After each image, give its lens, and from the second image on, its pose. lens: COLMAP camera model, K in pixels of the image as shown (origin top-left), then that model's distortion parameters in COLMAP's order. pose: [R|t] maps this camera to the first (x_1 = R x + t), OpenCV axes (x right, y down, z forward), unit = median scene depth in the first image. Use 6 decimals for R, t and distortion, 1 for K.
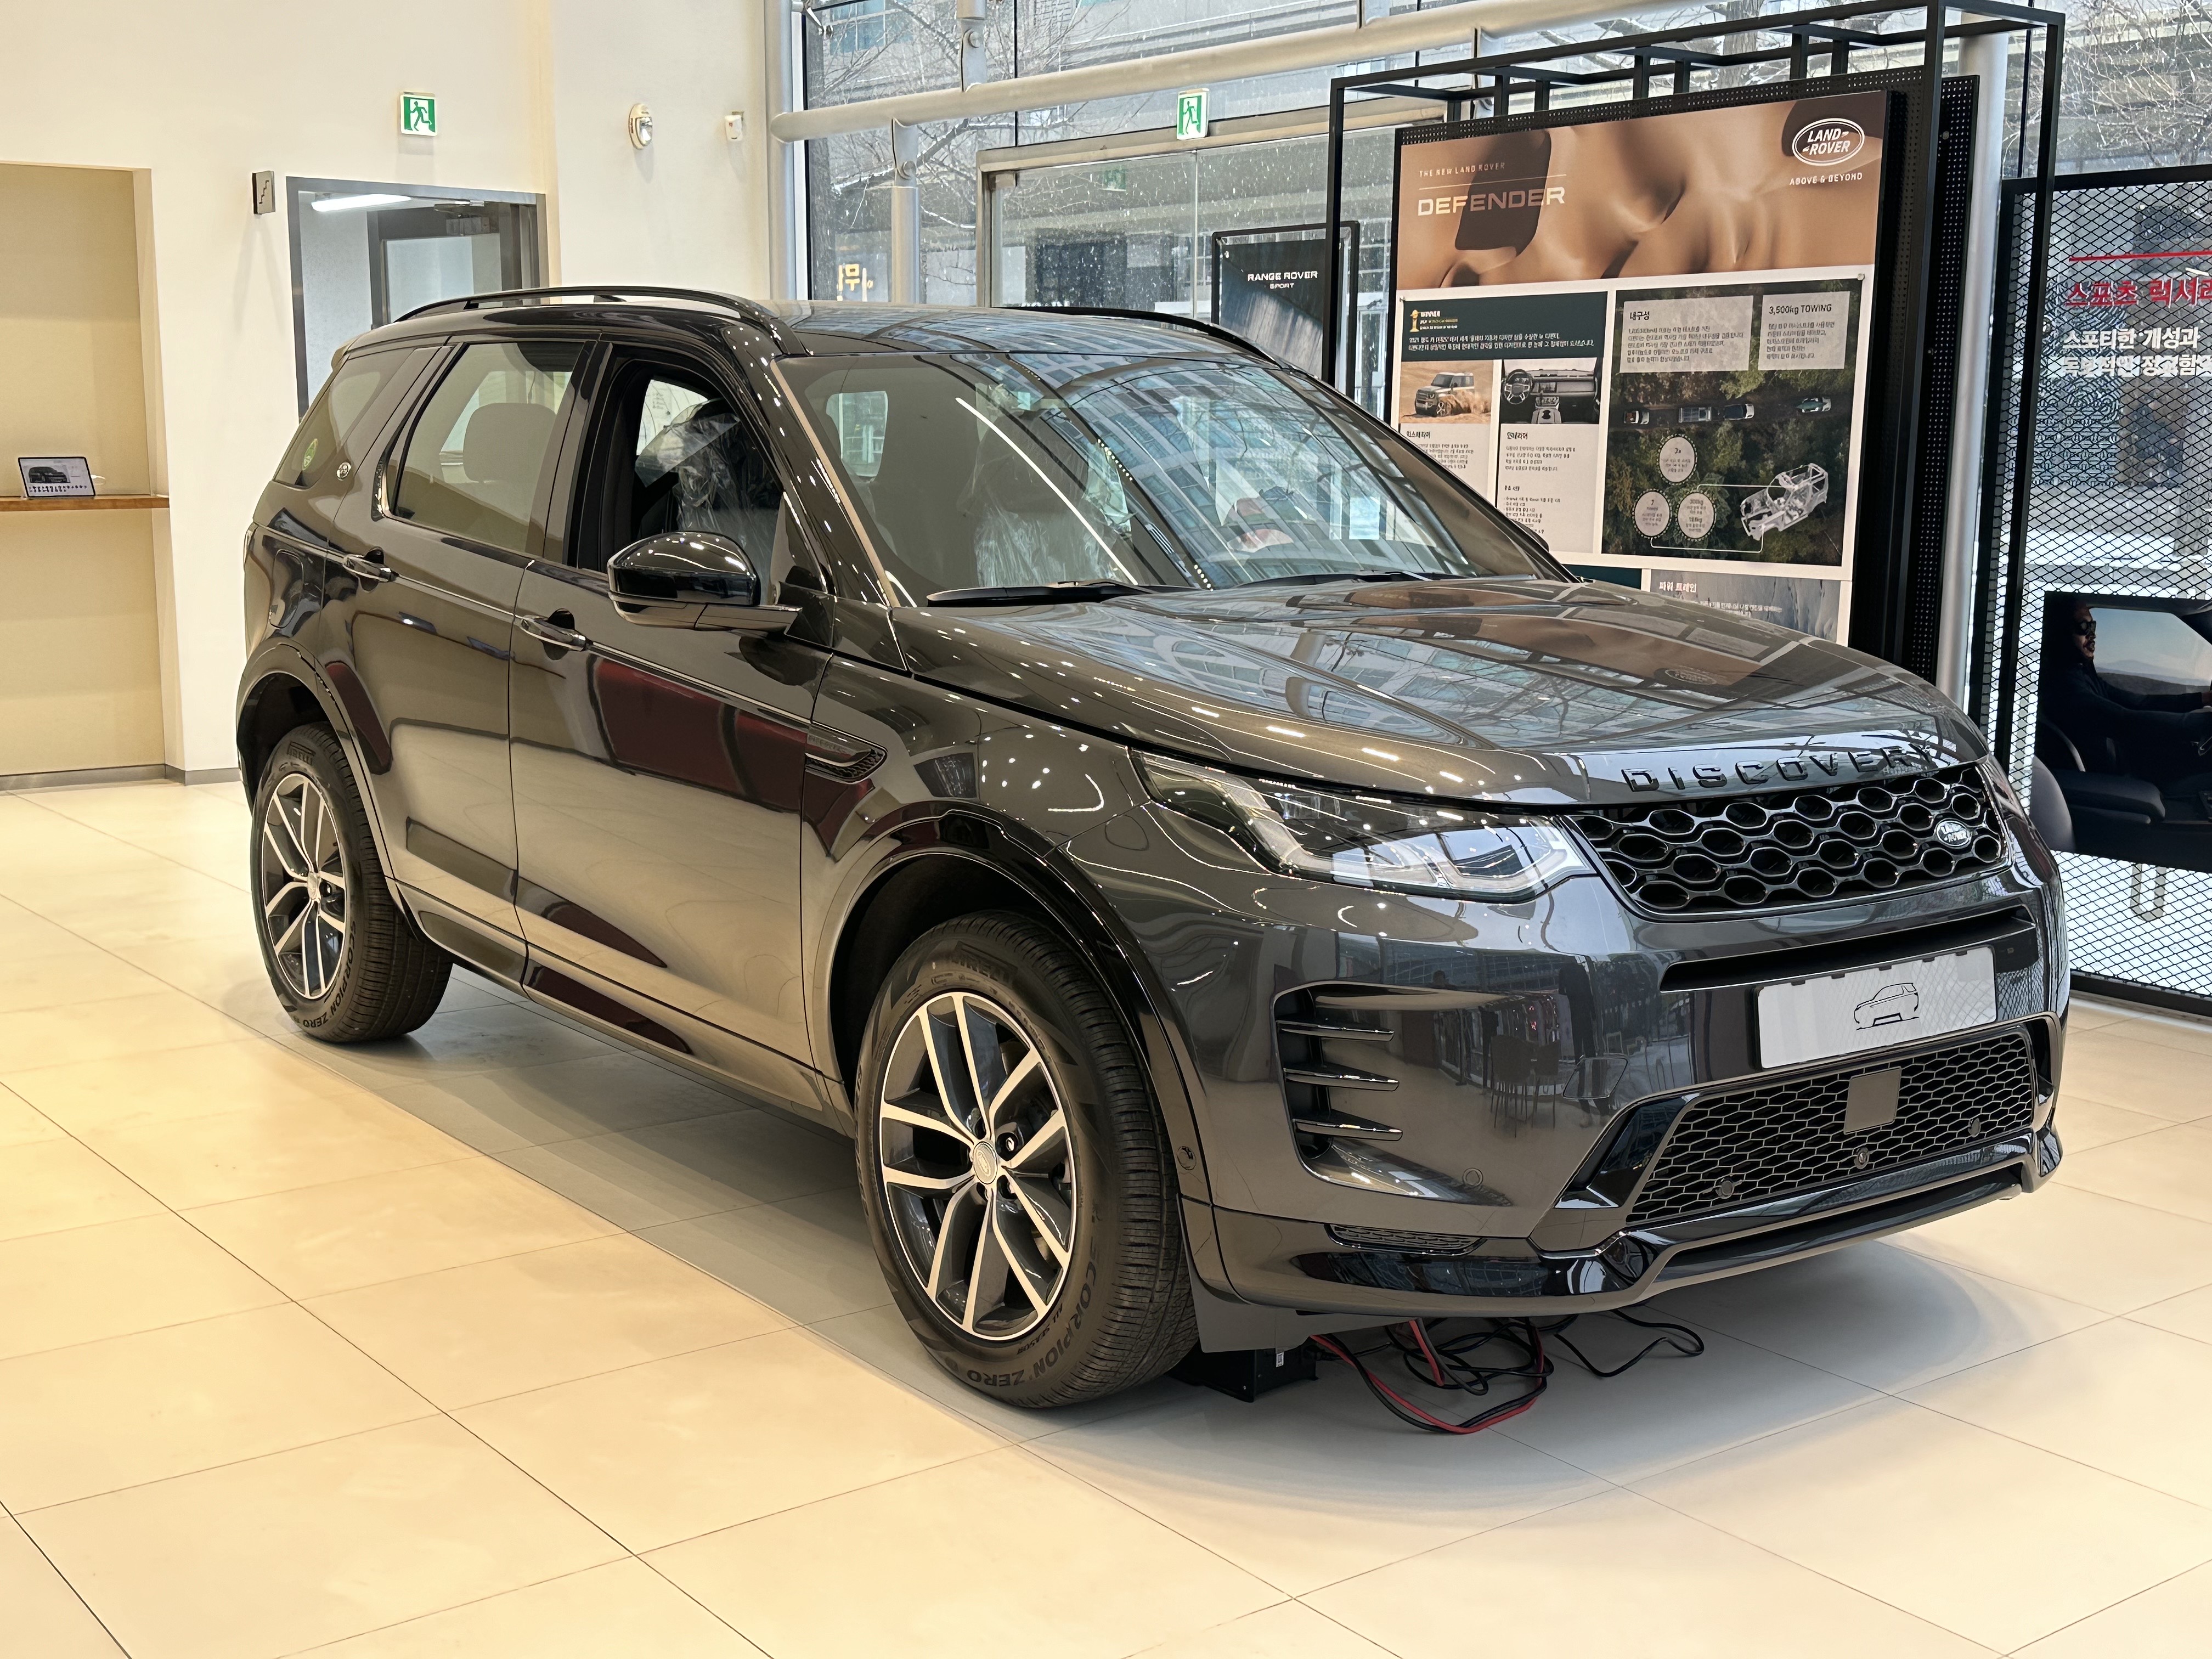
lens RADIAL K [[2609.5, 0, 1106.1], [0, 2609.5, 831.6], [0, 0, 1]] dist [-0.008946, 0.000000]
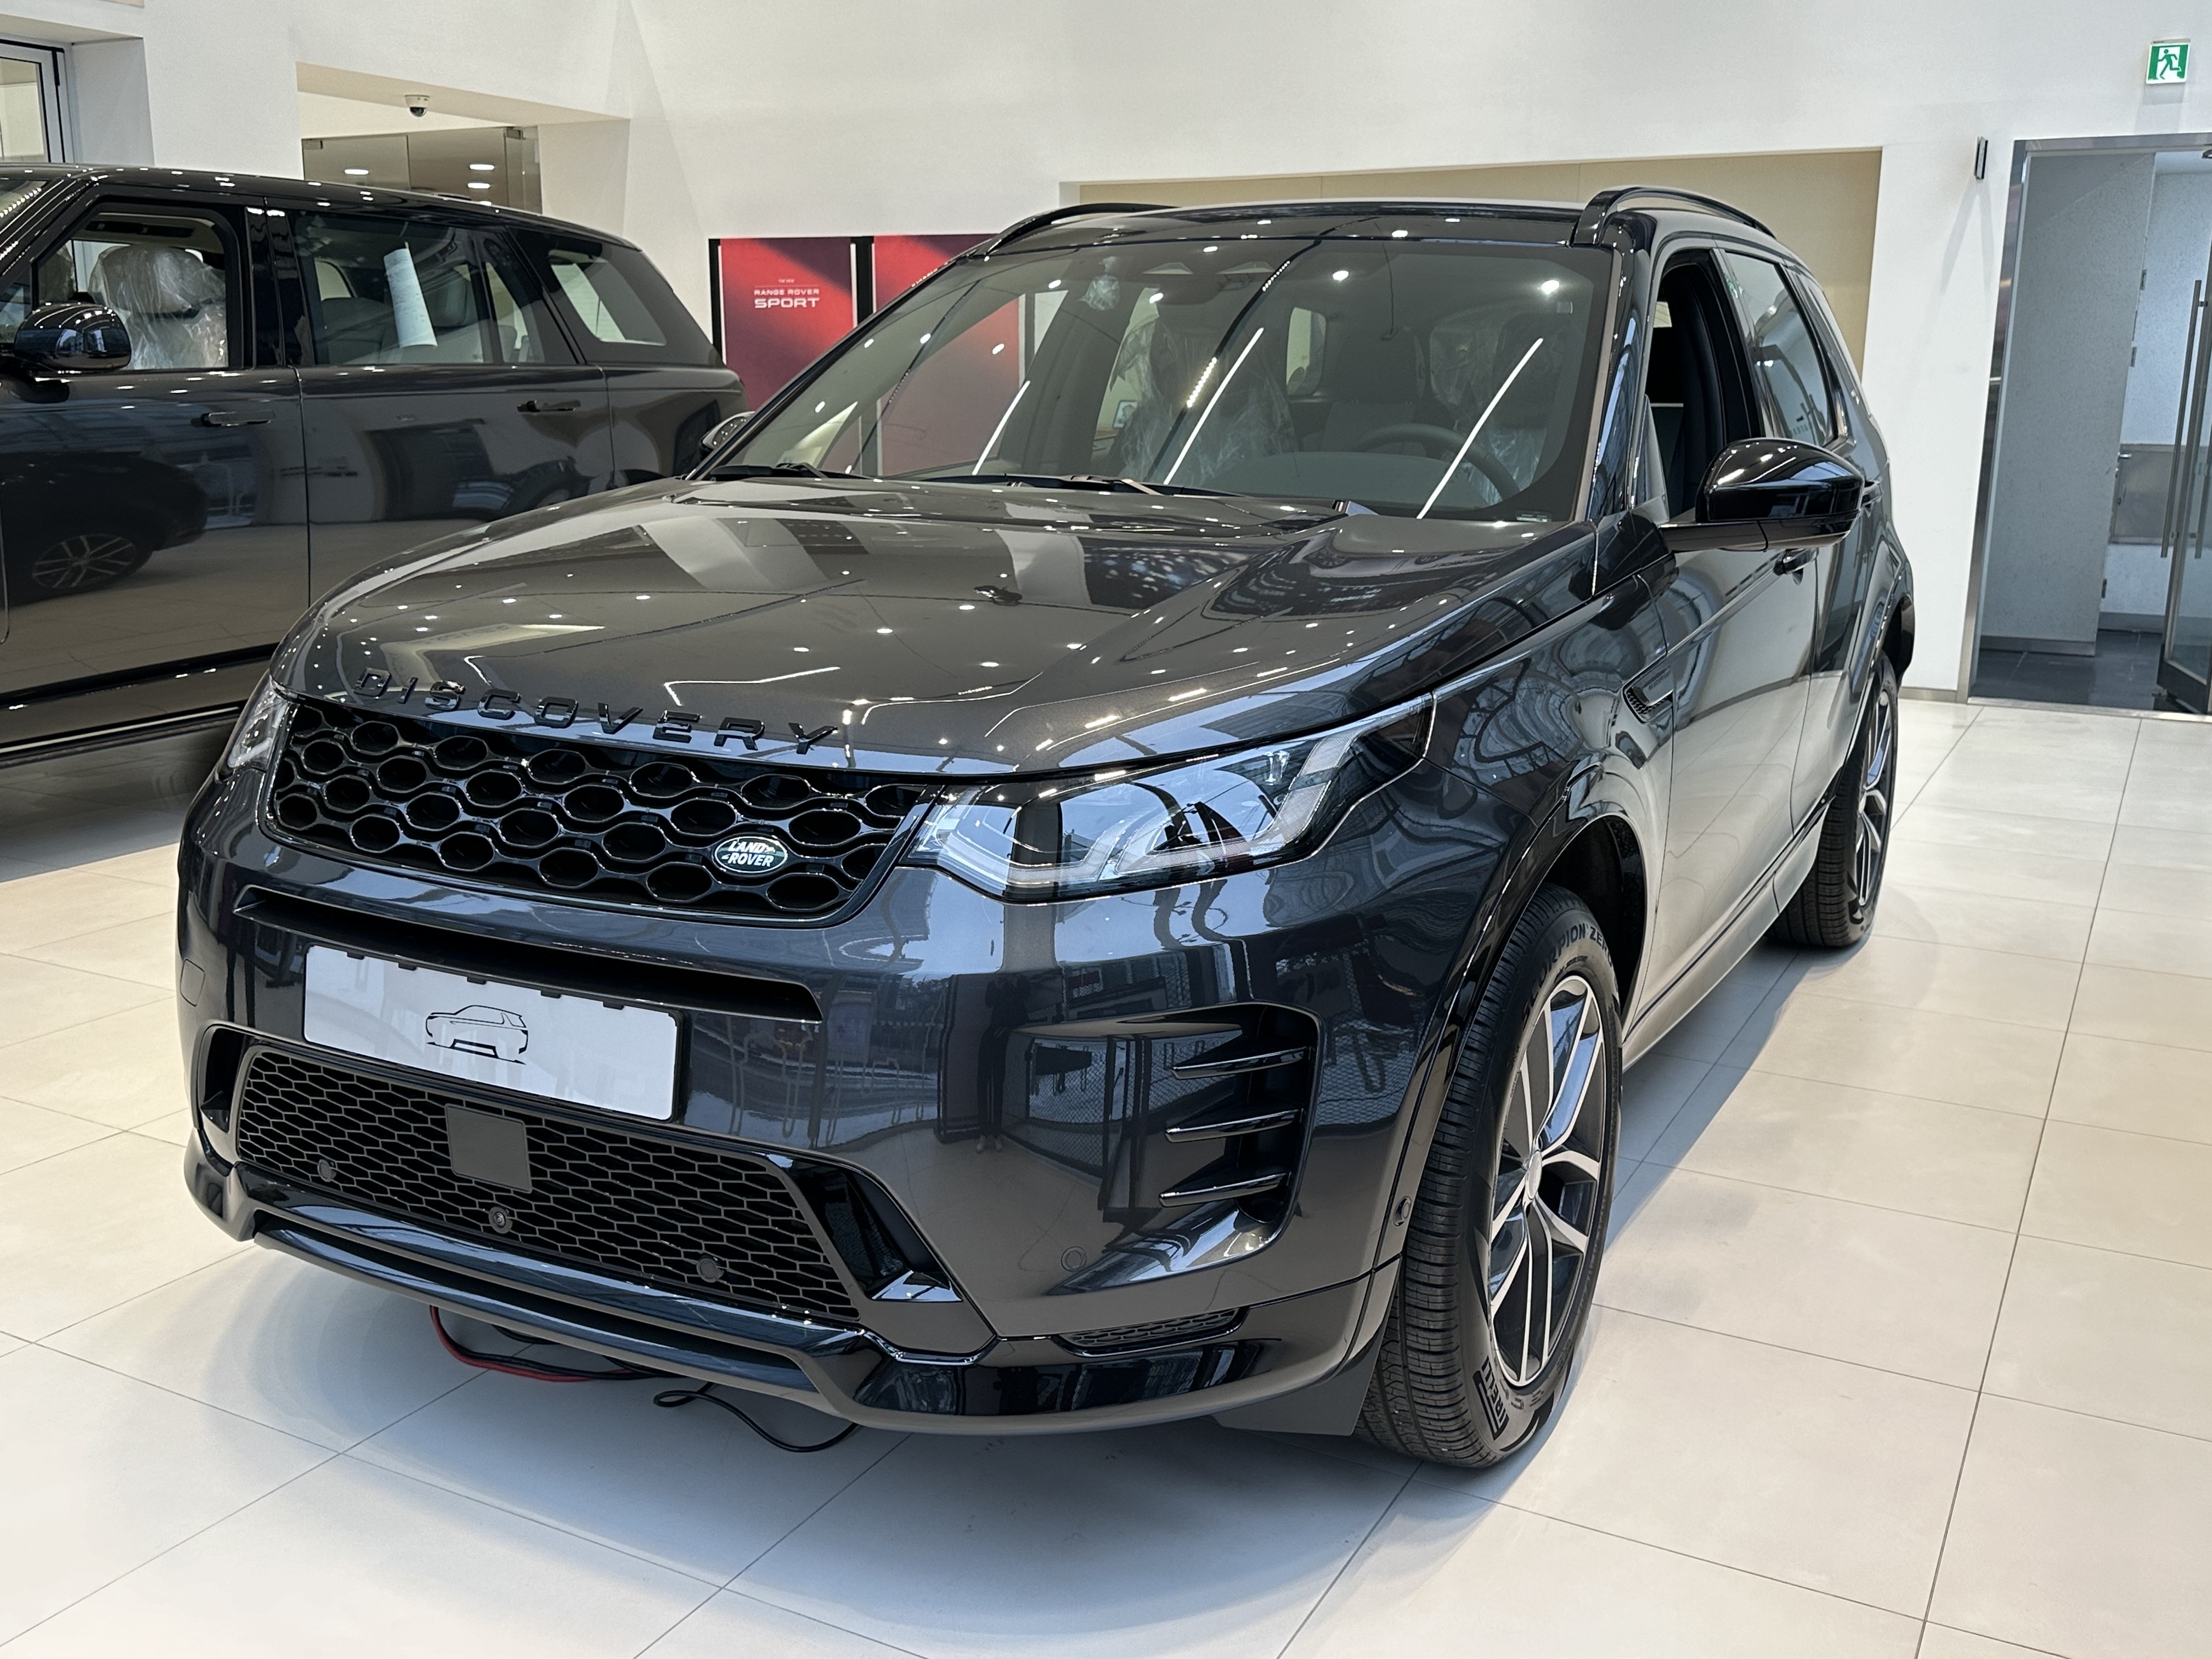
lens RADIAL K [[2068.3, 0, 1105.8], [0, 2068.3, 830.6], [0, 0, 1]] dist [-0.019622, 0.000000]
pose [[0.422311, 0.186632, -0.887030, 0.884265], [-0.146354, 0.979774, 0.136466, -0.098193], [0.894558, 0.072189, 0.441084, 0.875223]]
